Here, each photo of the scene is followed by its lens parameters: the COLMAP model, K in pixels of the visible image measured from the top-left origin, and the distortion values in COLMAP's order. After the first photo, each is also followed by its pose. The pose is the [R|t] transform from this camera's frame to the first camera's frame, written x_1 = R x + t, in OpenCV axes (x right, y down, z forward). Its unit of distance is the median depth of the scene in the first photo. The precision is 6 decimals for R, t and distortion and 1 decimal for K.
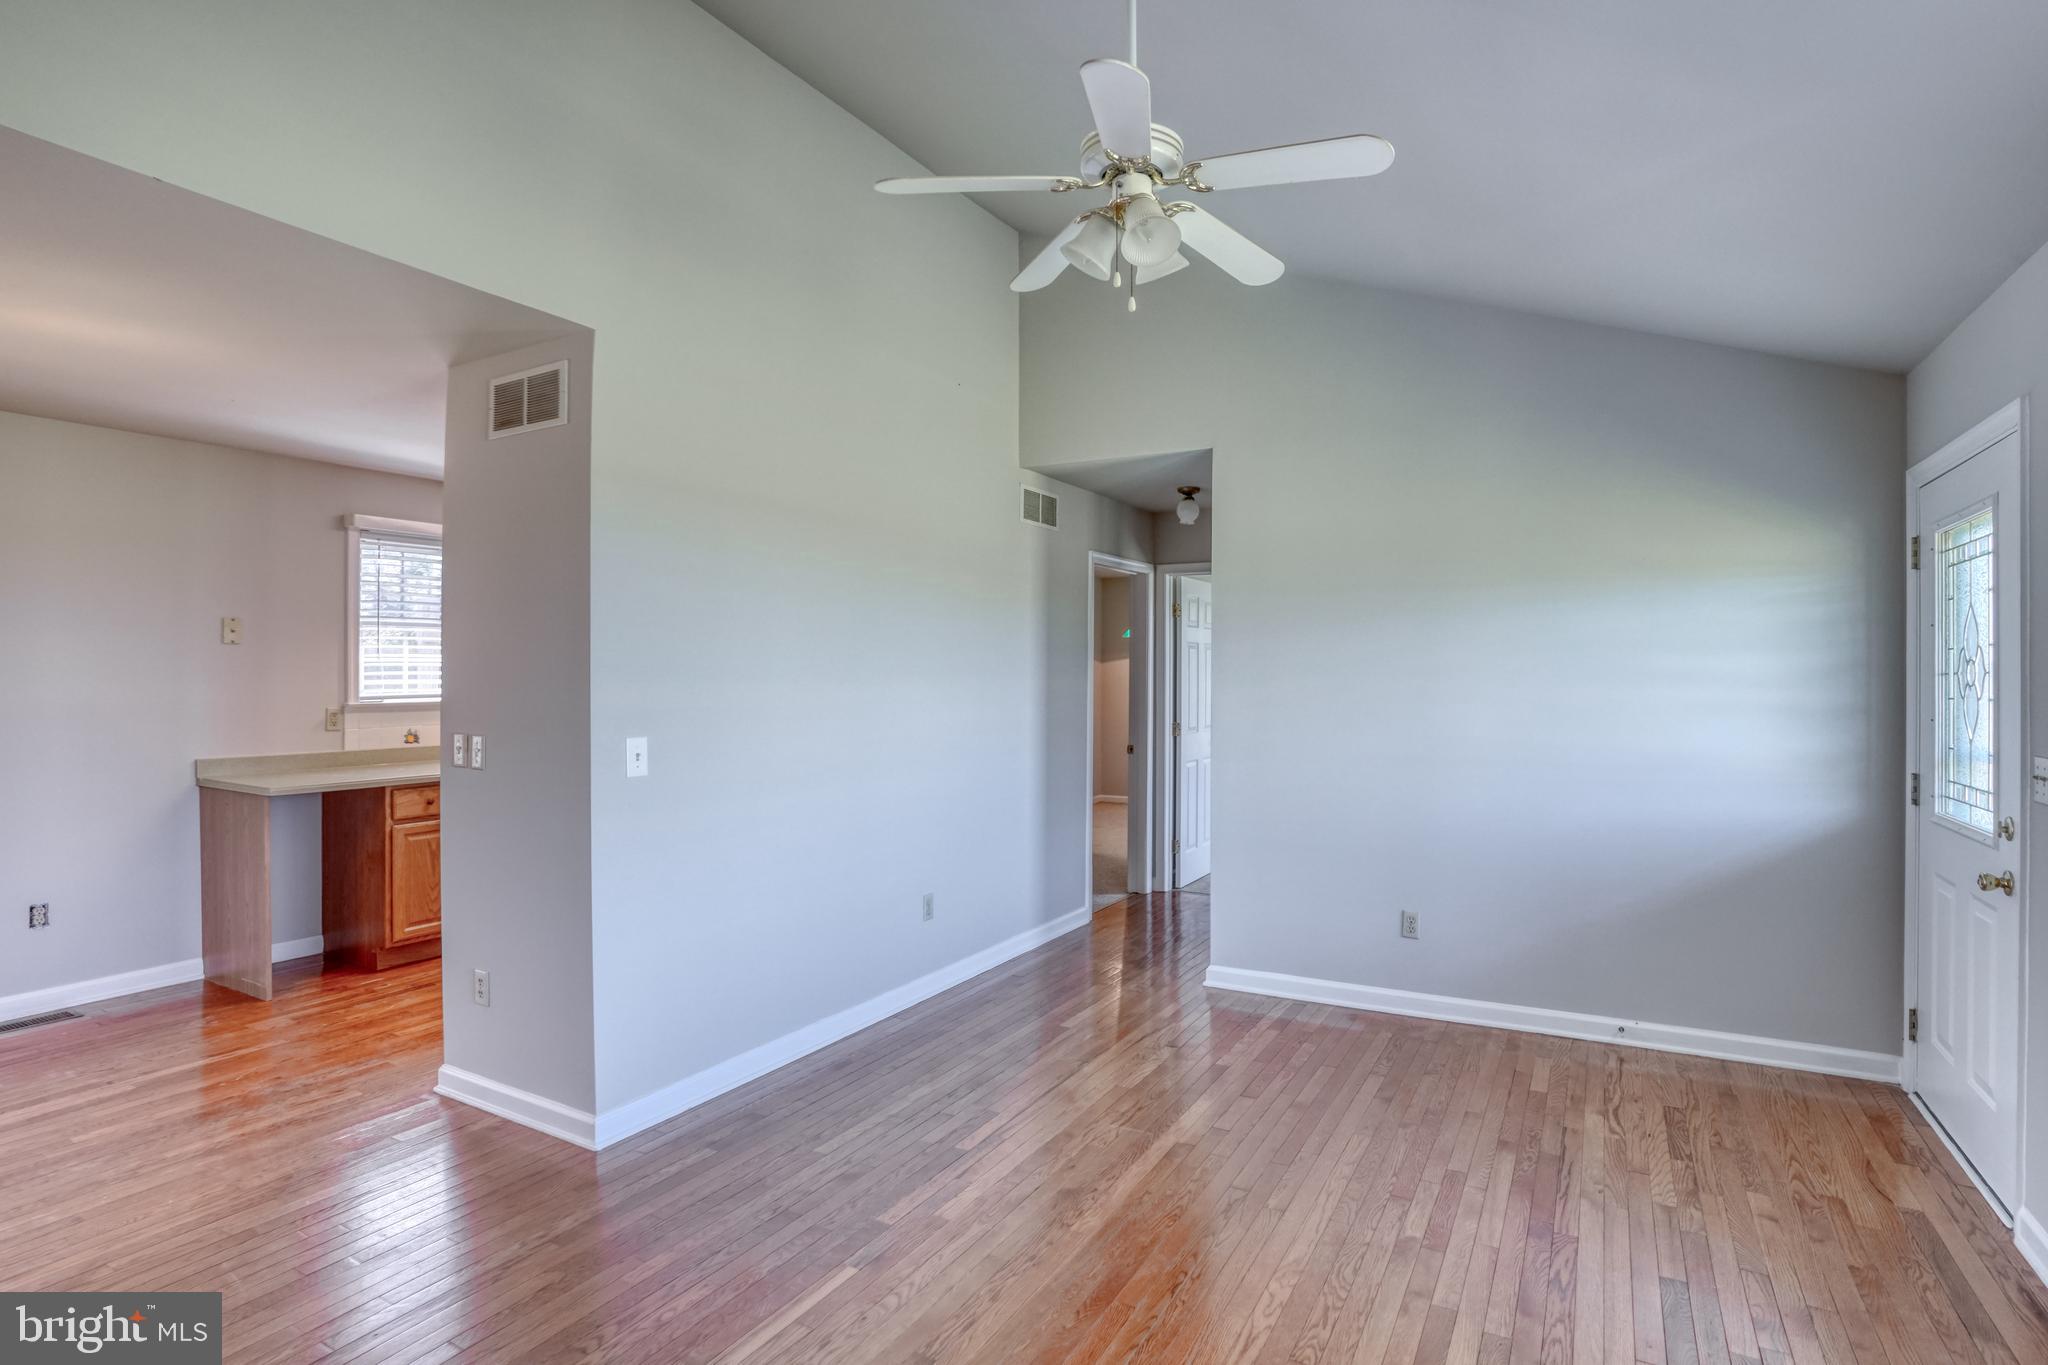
lens RADIAL K [[1026.5, 0, 956.4], [0, 1026.5, 674.4], [0, 0, 1]] dist [-0.020329, 0.000810]
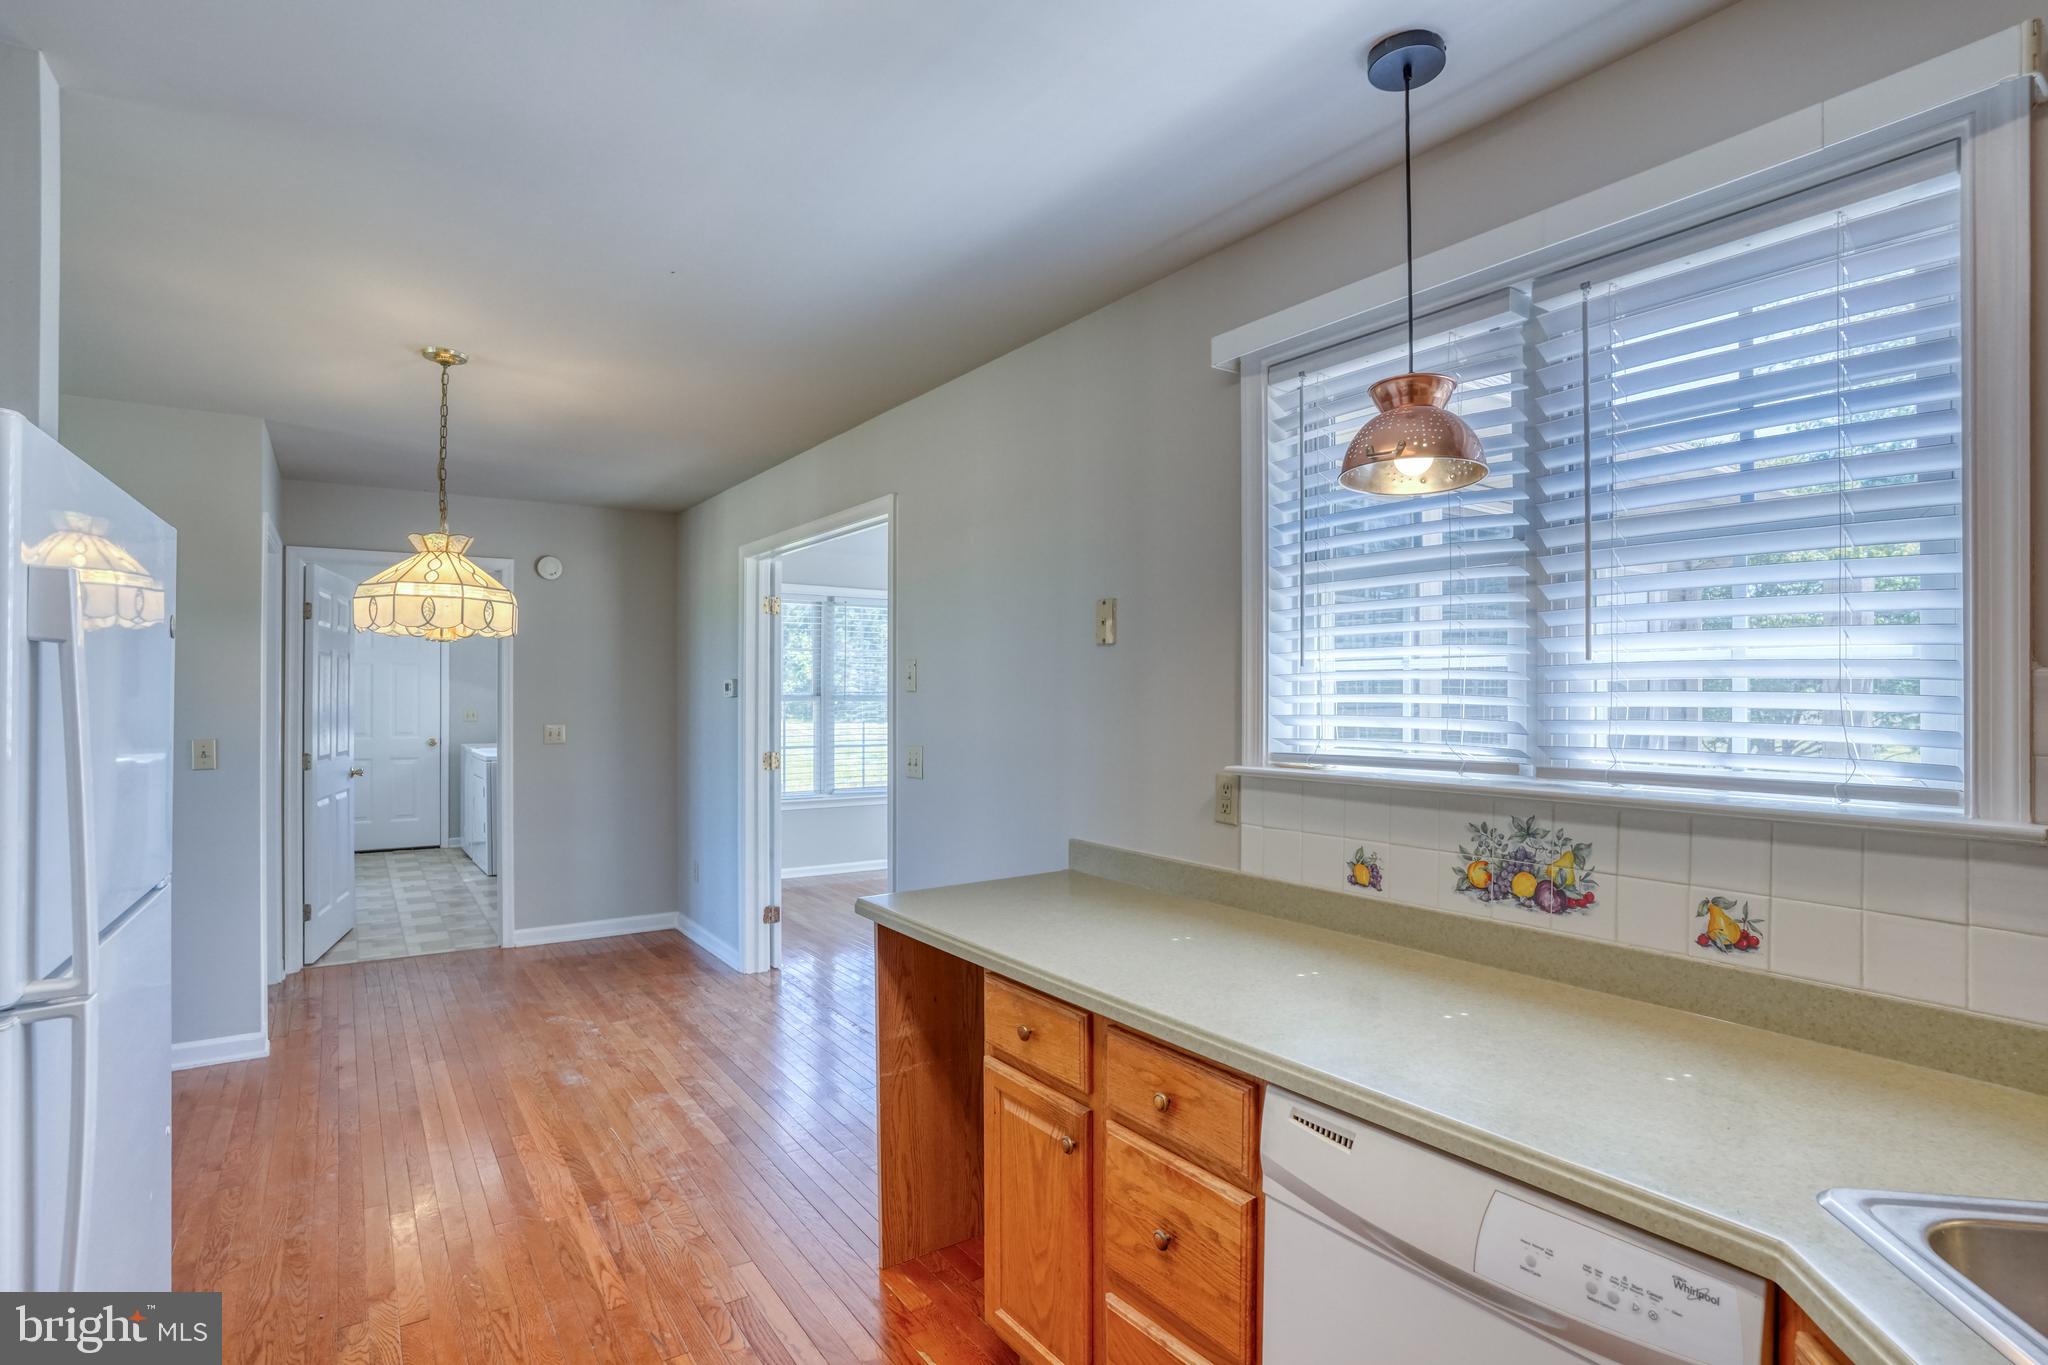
lens RADIAL K [[967.2, 0, 1030.0], [0, 967.2, 691.9], [0, 0, 1]] dist [-0.068199, 0.000257]
pose [[-0.360763, -0.007975, -0.932623, -0.211016], [-0.008110, 0.999952, -0.005413, -0.001185], [0.932622, 0.005611, -0.360810, 1.310383]]
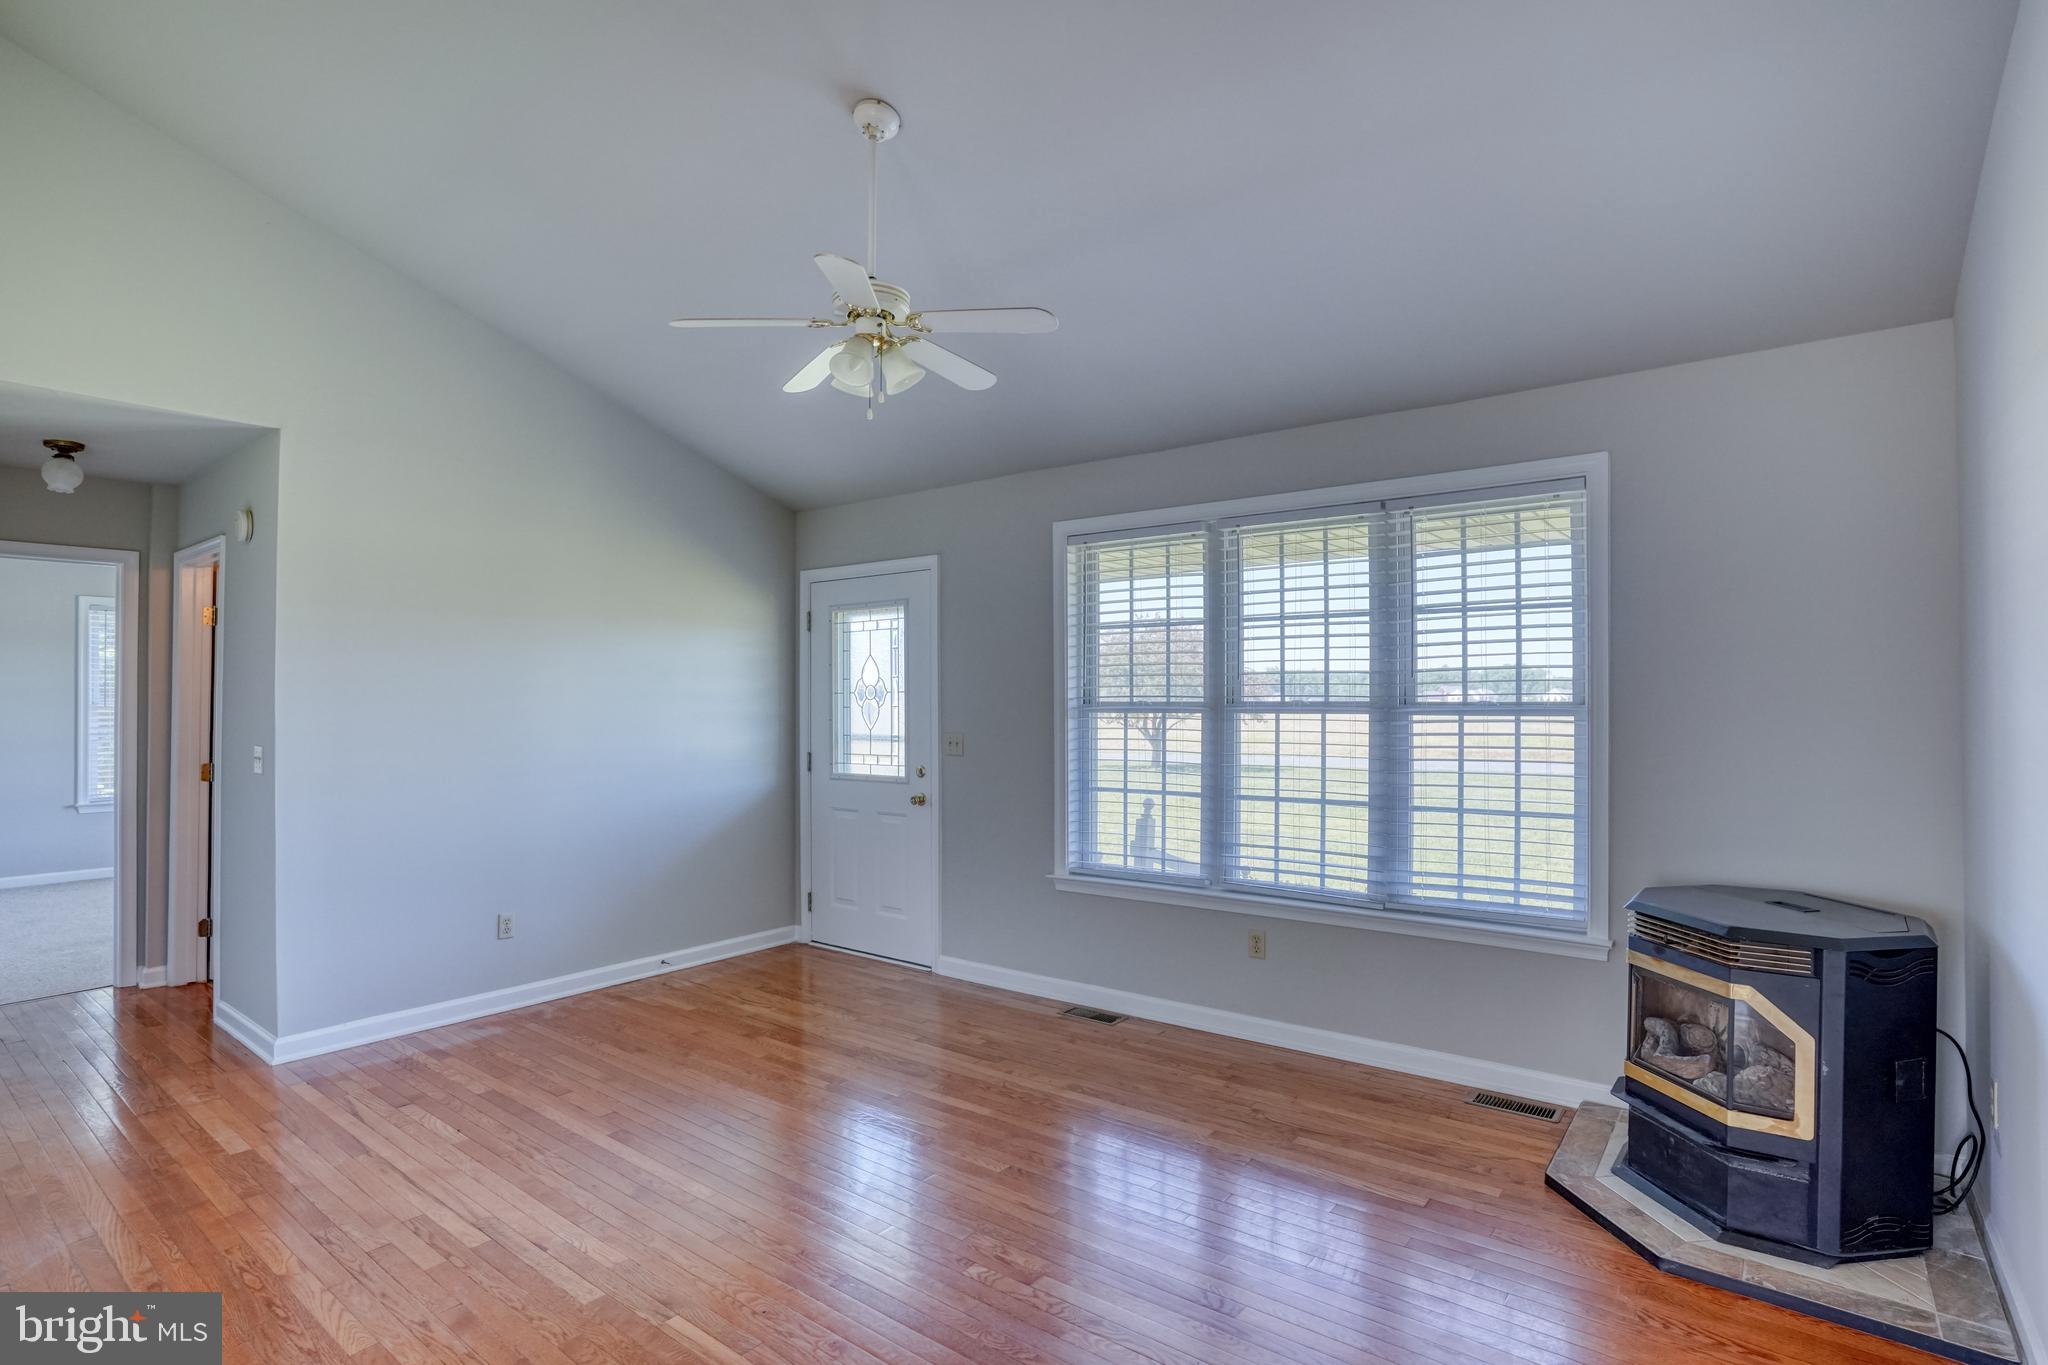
lens RADIAL K [[1090.2, 0, 1022.1], [0, 1090.2, 674.5], [0, 0, 1]] dist [-0.091977, 0.053191]
pose [[0.117147, 0.017885, 0.992954, -0.607463], [0.004047, 0.999821, -0.018486, 0.001981], [-0.993106, 0.006184, 0.117054, 0.321658]]
